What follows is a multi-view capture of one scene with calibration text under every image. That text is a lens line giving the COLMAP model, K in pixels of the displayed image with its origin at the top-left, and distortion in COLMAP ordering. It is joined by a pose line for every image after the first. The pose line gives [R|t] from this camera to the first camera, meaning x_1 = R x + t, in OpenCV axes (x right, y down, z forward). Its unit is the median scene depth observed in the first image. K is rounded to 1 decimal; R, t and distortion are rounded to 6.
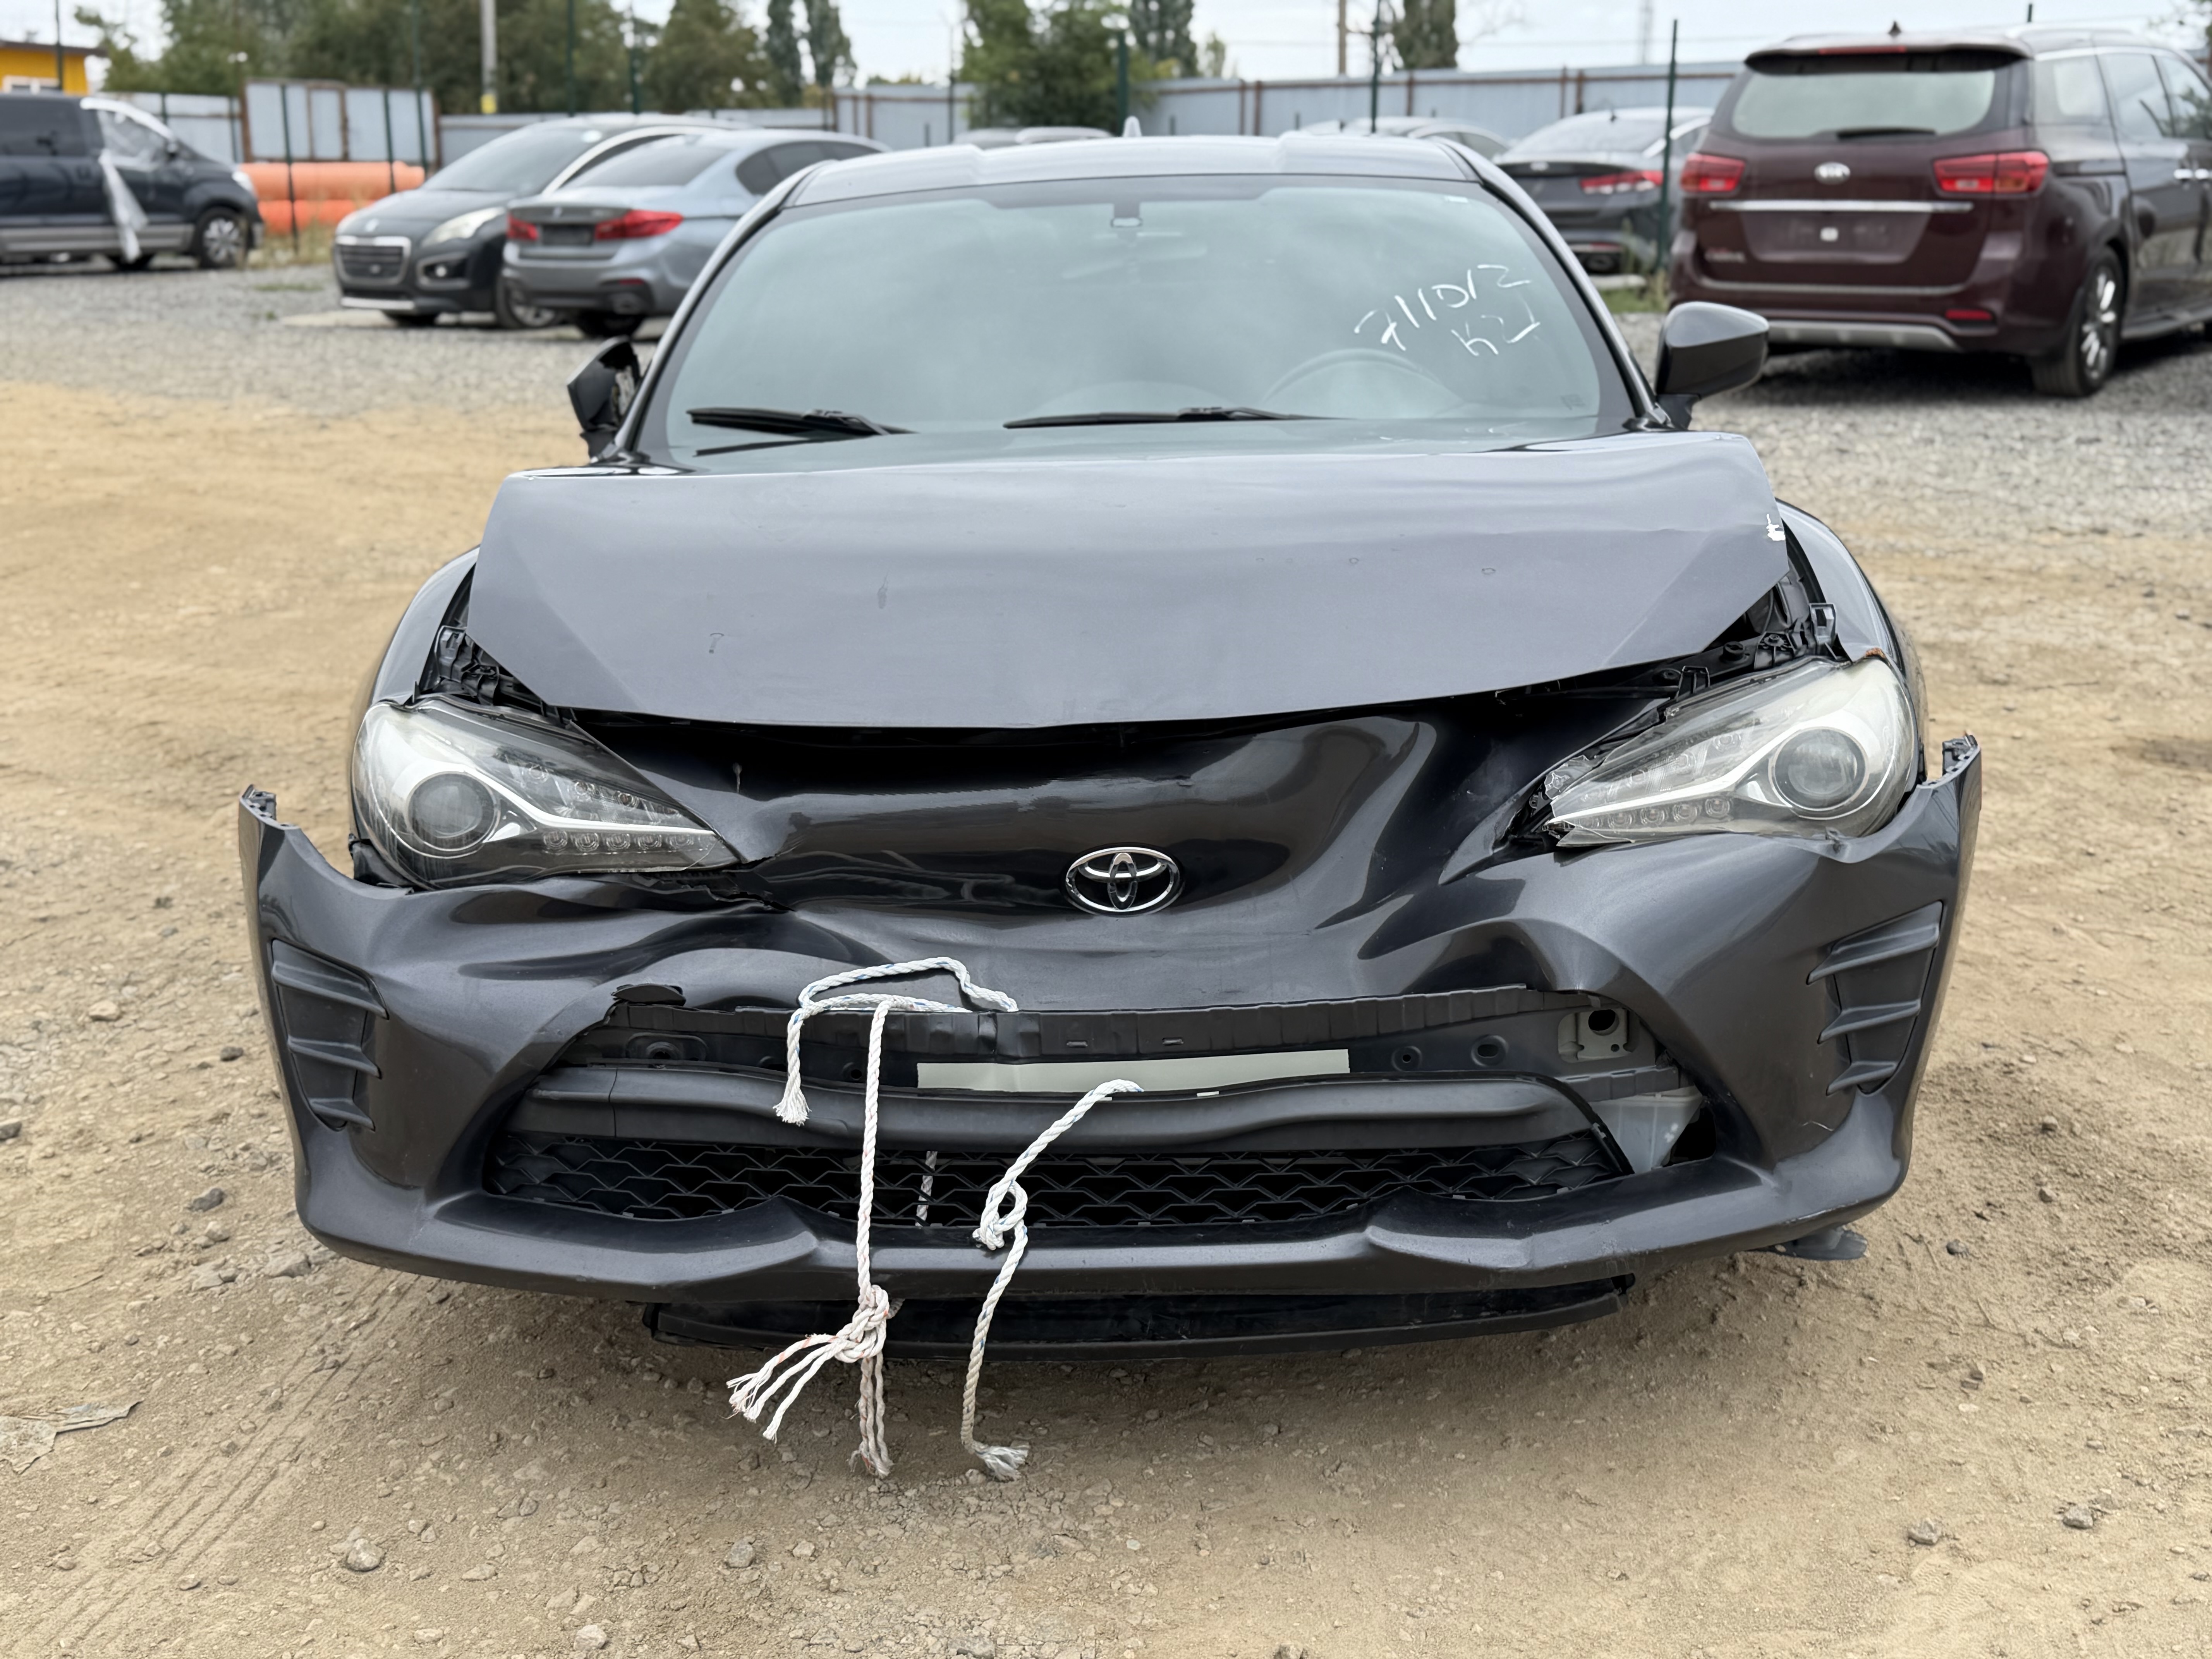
lens RADIAL K [[2392.0, 0, 1100.2], [0, 2392.0, 833.7], [0, 0, 1]] dist [0.093627, 0.000000]
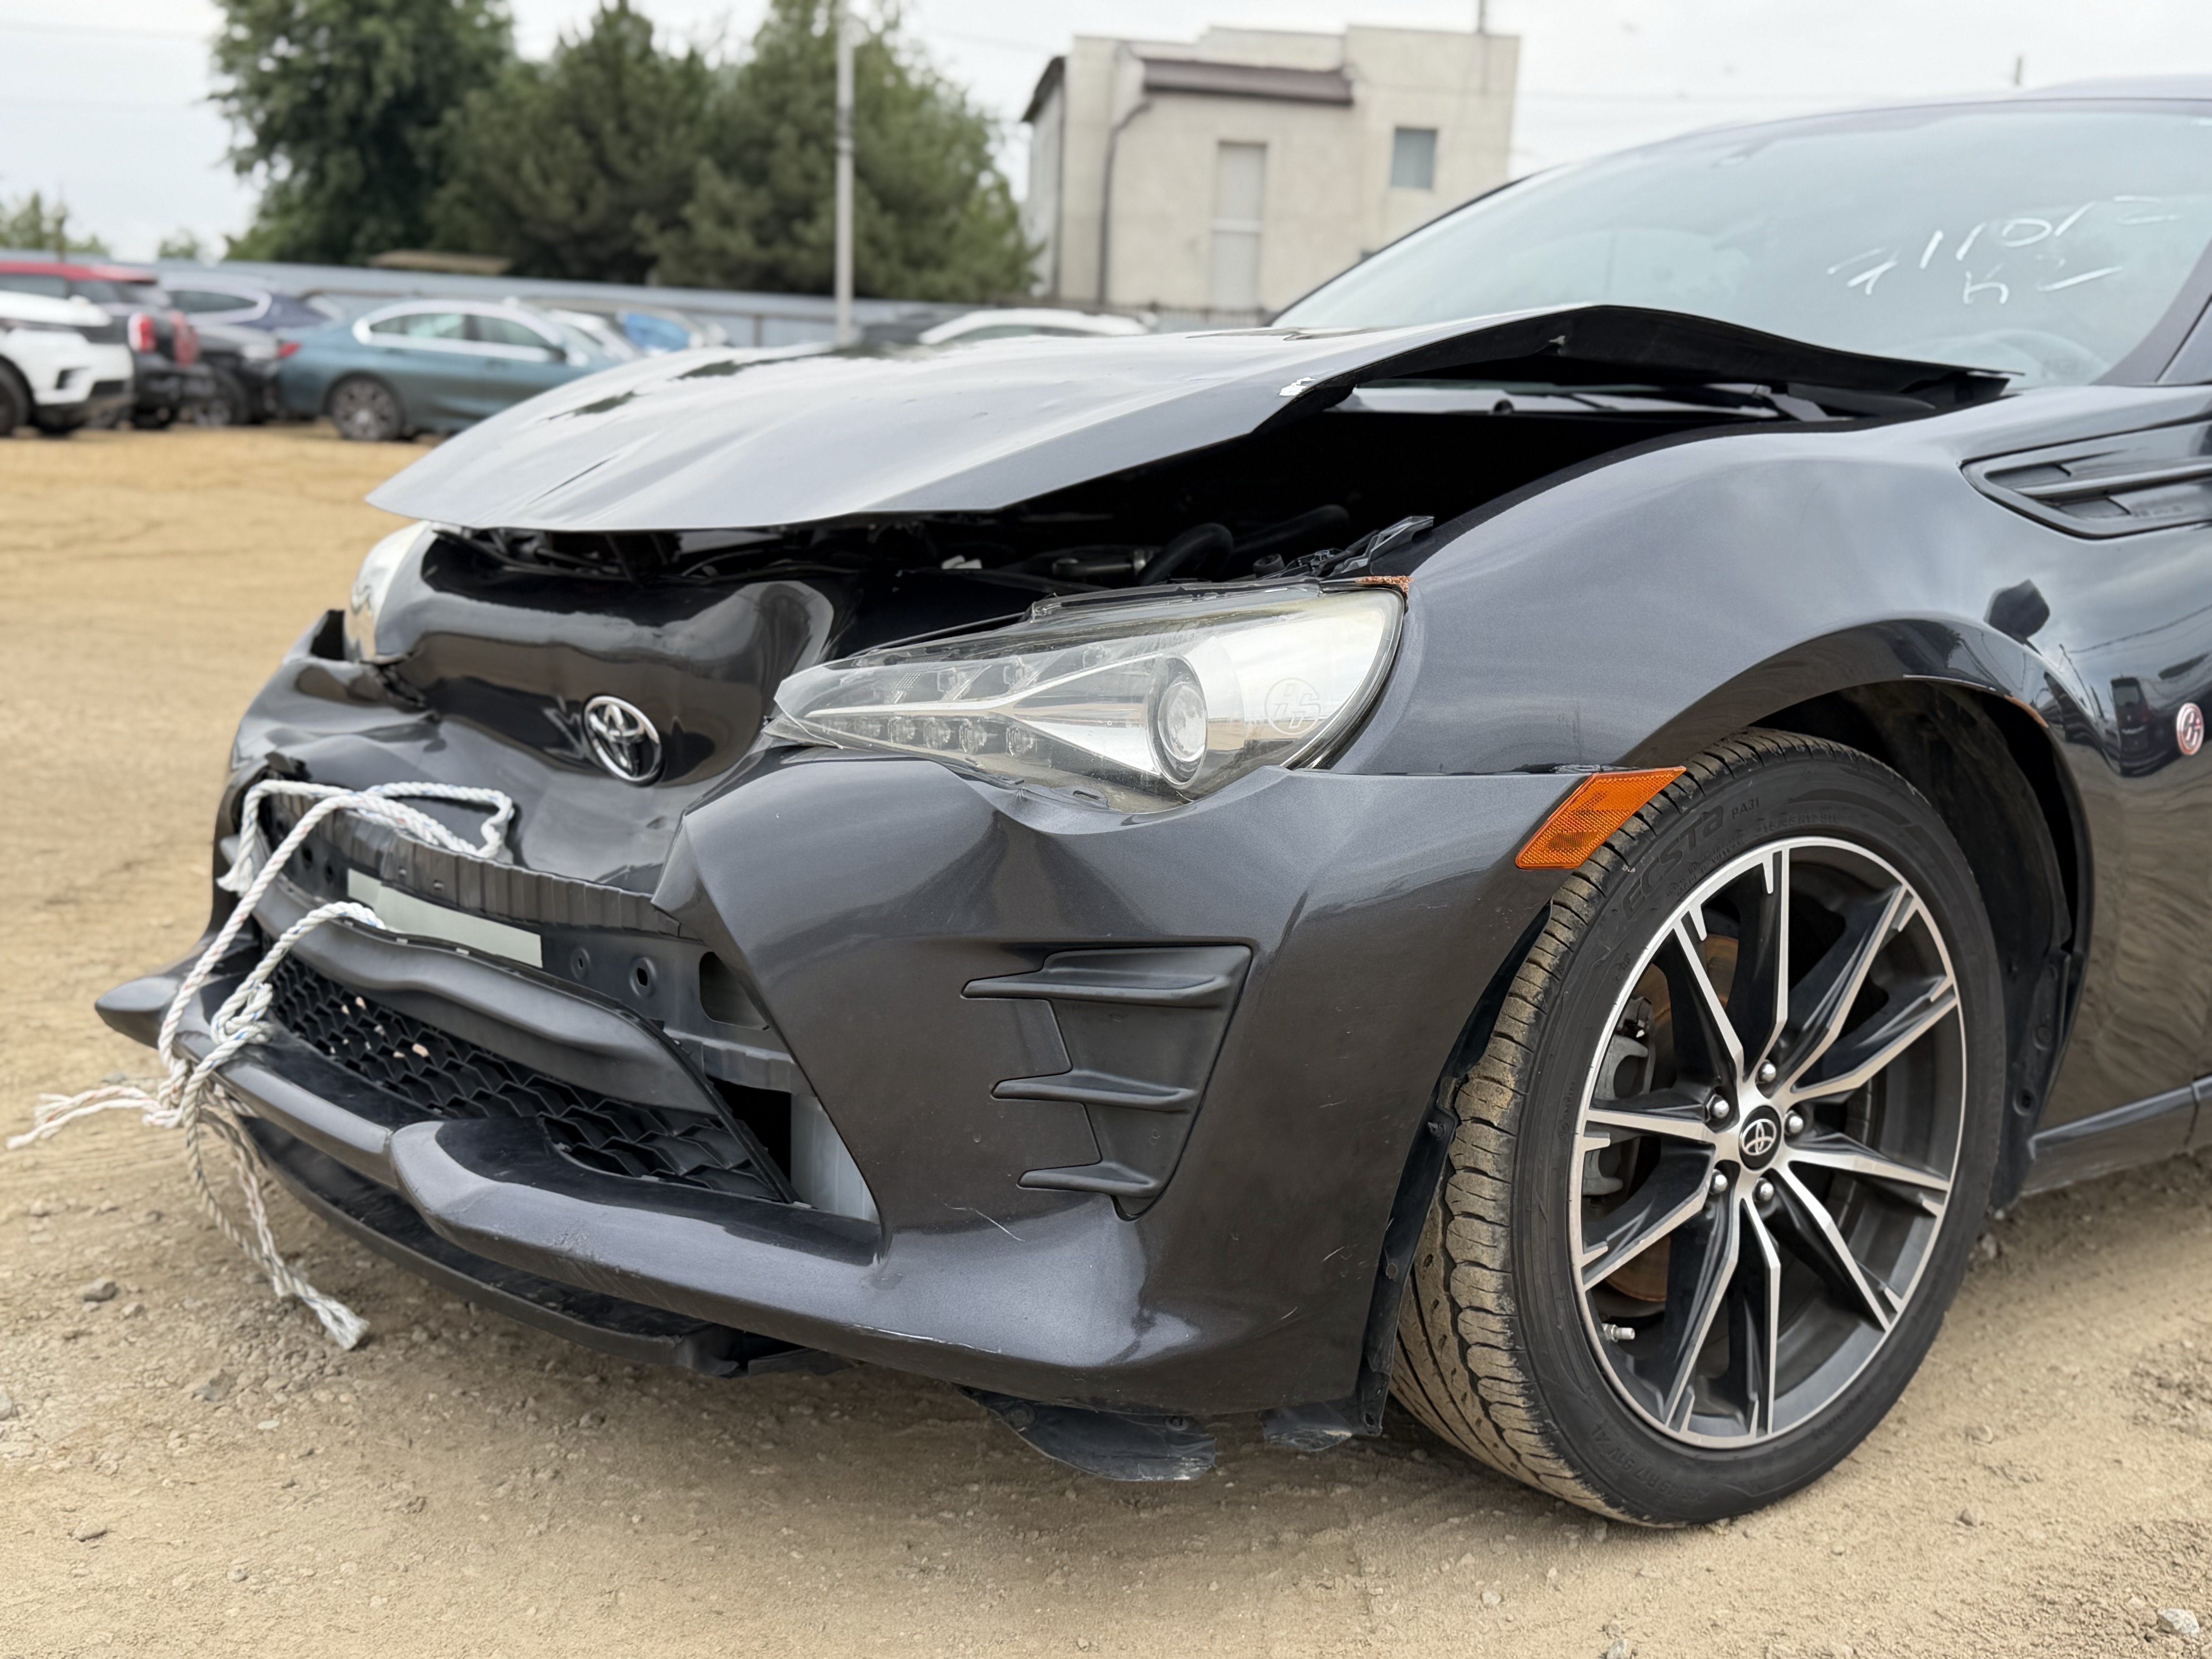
lens RADIAL K [[2392.0, 0, 1111.1], [0, 2392.0, 829.6], [0, 0, 1]] dist [0.093627, 0.000000]
pose [[0.643821, 0.164518, -0.747281, 0.827518], [-0.239674, 0.970826, 0.007242, 0.002288], [0.726671, 0.174441, 0.664469, 0.588638]]
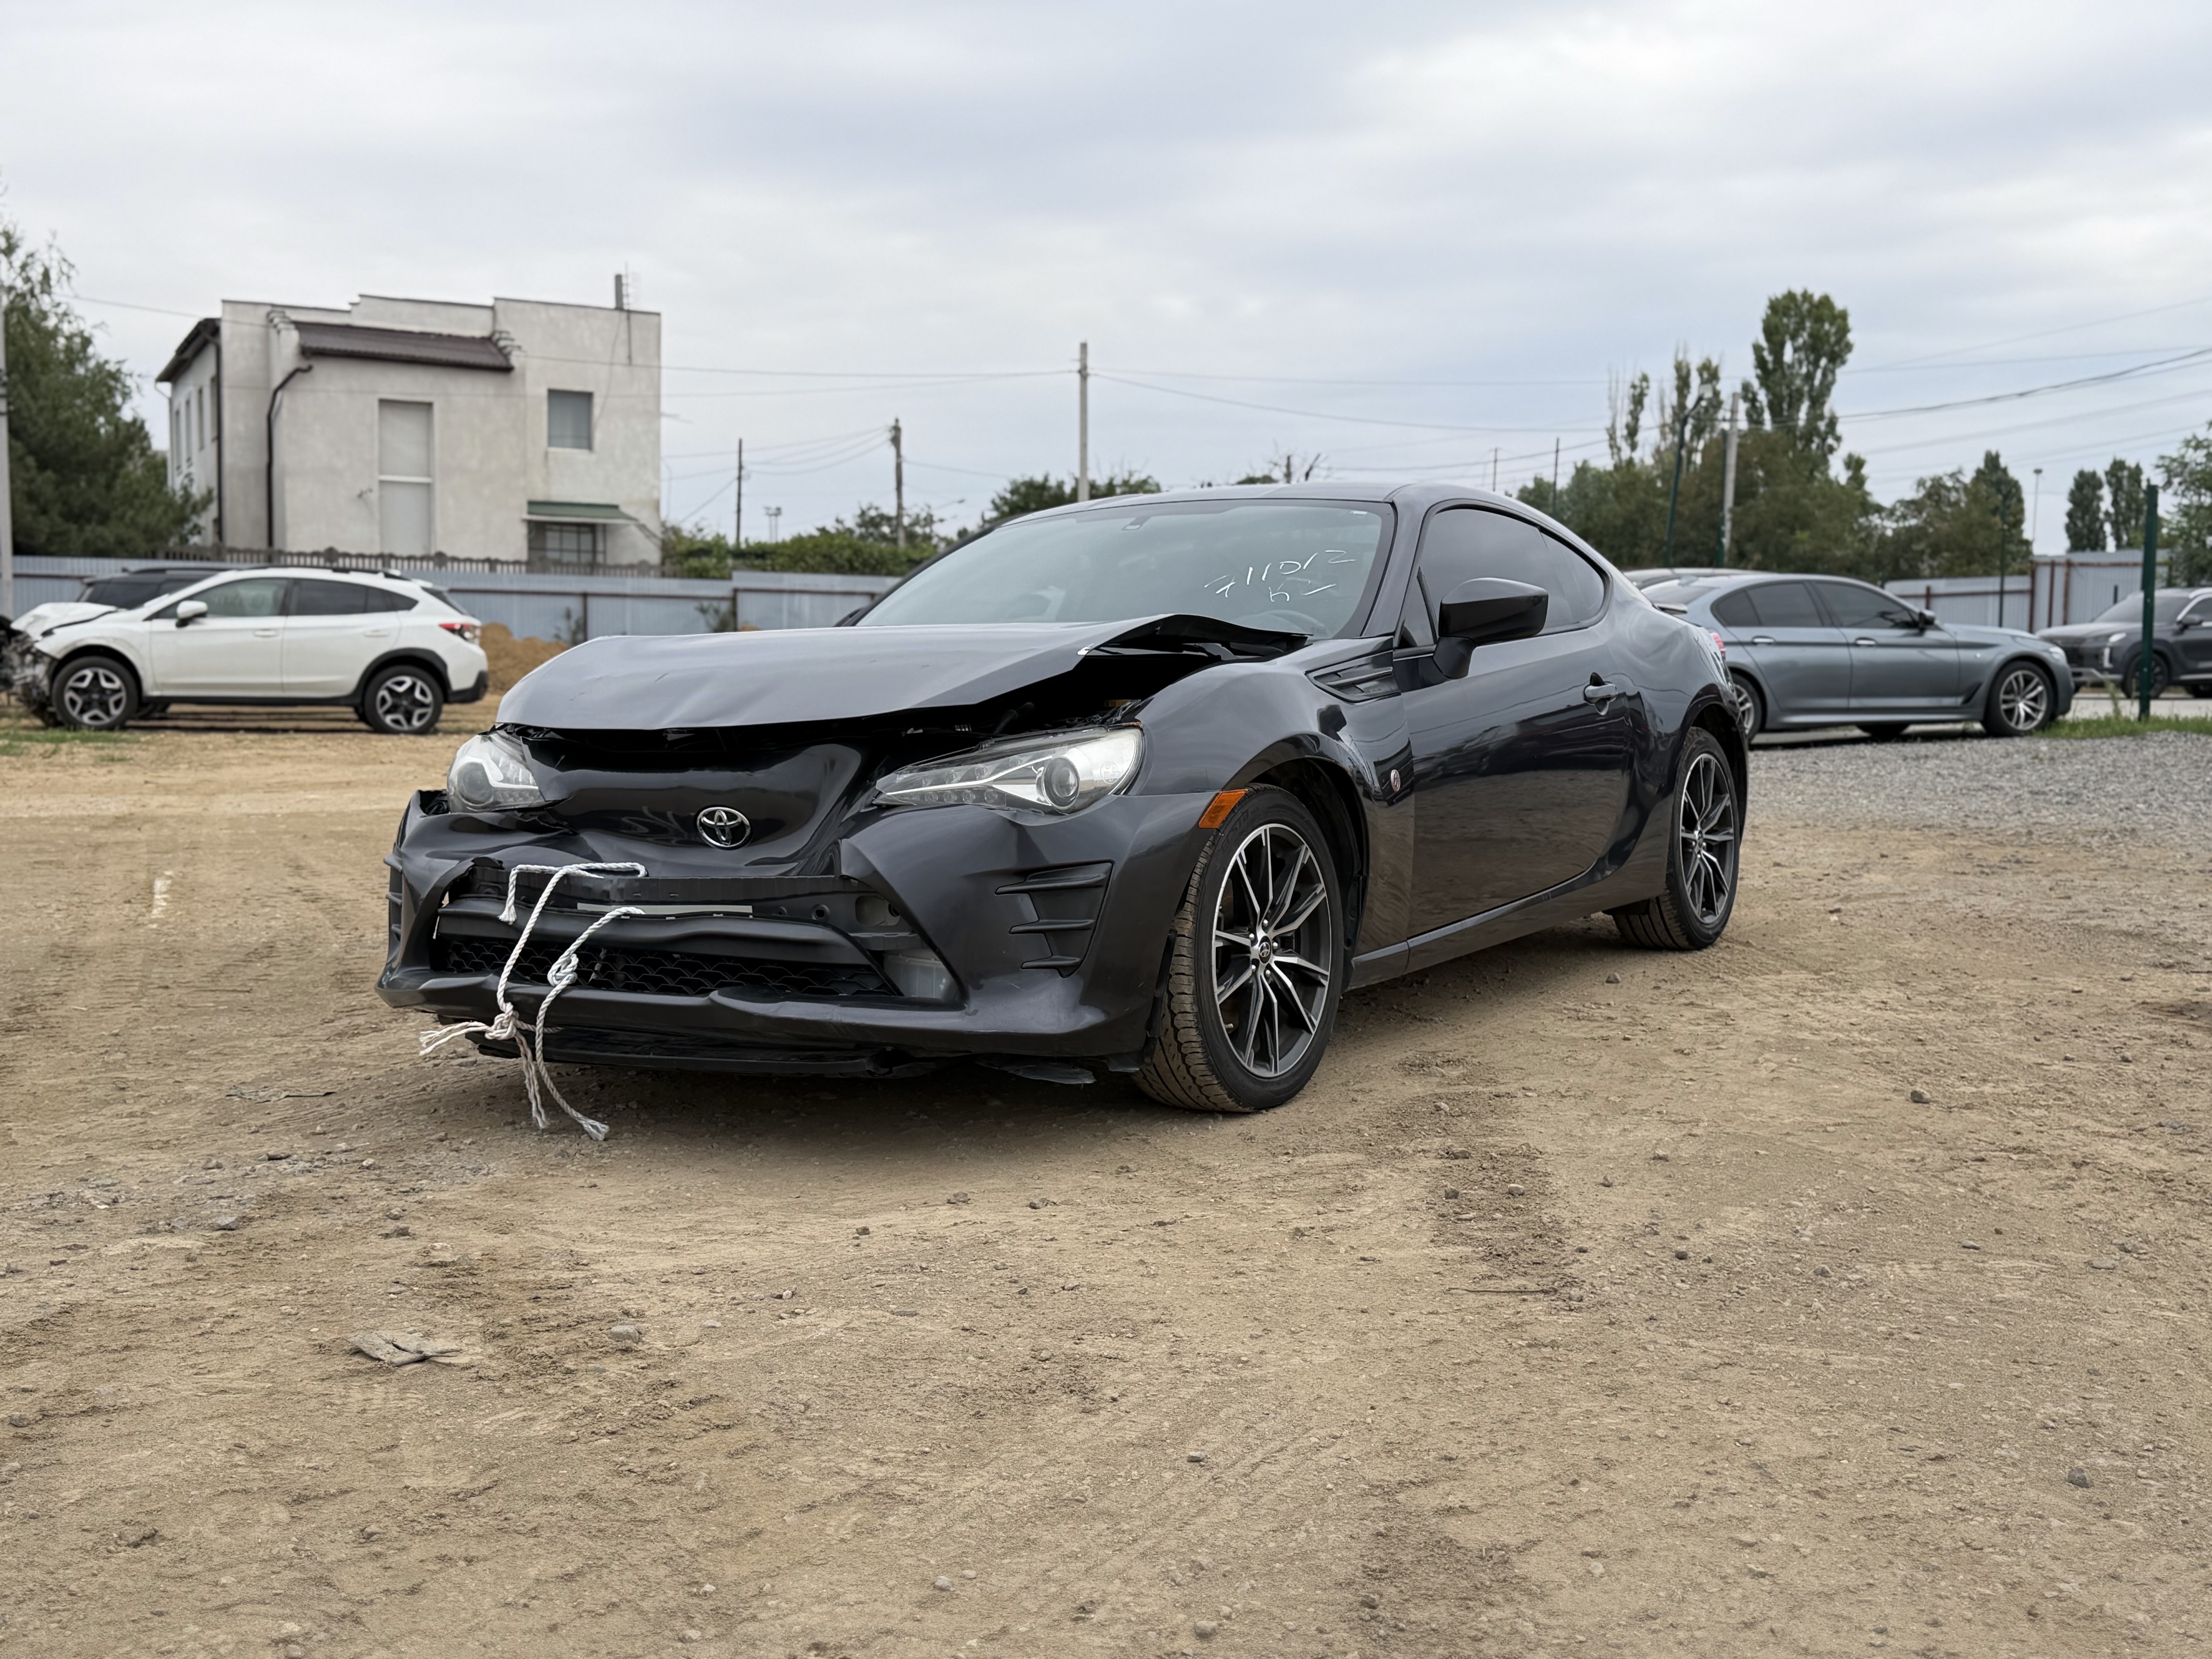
lens RADIAL K [[2269.0, 0, 1113.4], [0, 2269.0, 821.3], [0, 0, 1]] dist [0.073966, 0.000000]
pose [[0.872564, 0.046600, -0.486271, 1.160799], [-0.137034, 0.978820, -0.152092, 0.248605], [0.468885, 0.199346, 0.860470, -0.352616]]
